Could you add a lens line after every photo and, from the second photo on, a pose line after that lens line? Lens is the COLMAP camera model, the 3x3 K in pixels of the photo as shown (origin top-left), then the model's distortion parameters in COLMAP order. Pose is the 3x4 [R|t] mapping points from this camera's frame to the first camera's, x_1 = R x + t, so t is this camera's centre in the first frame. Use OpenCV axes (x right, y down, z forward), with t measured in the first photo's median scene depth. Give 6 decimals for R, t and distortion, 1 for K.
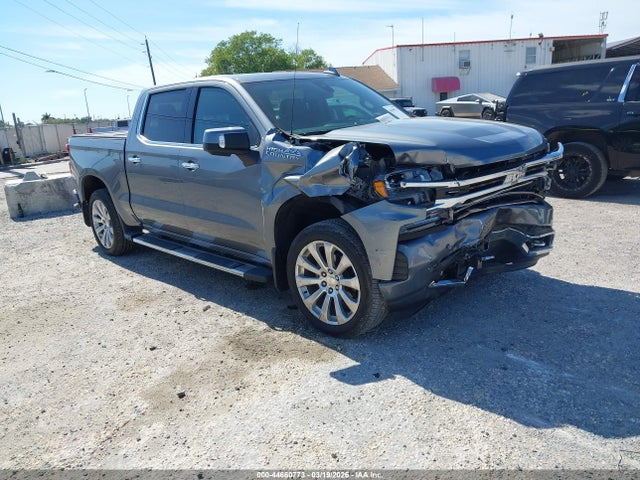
lens RADIAL K [[520.7, 0, 320.0], [0, 520.7, 211.4], [0, 0, 1]] dist [0.007871, 0.002670]
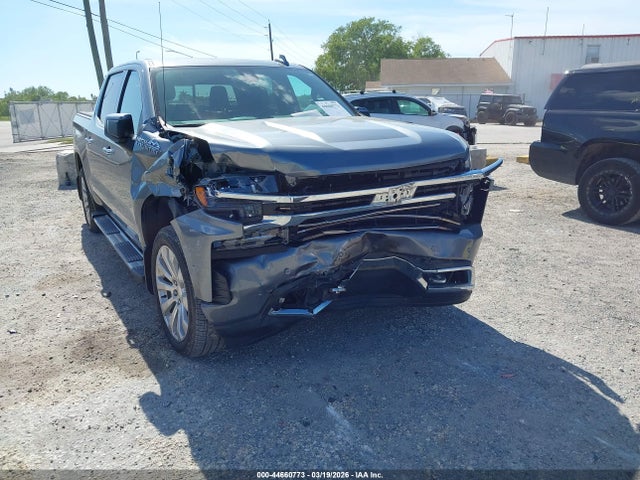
lens RADIAL K [[507.0, 0, 320.0], [0, 507.0, 240.0], [0, 0, 1]] dist [-0.002718, -0.000832]
pose [[0.970625, 0.116997, -0.210235, 0.418660], [-0.099887, 0.990895, 0.090275, -0.056567], [0.218882, -0.066624, 0.973474, 0.189779]]
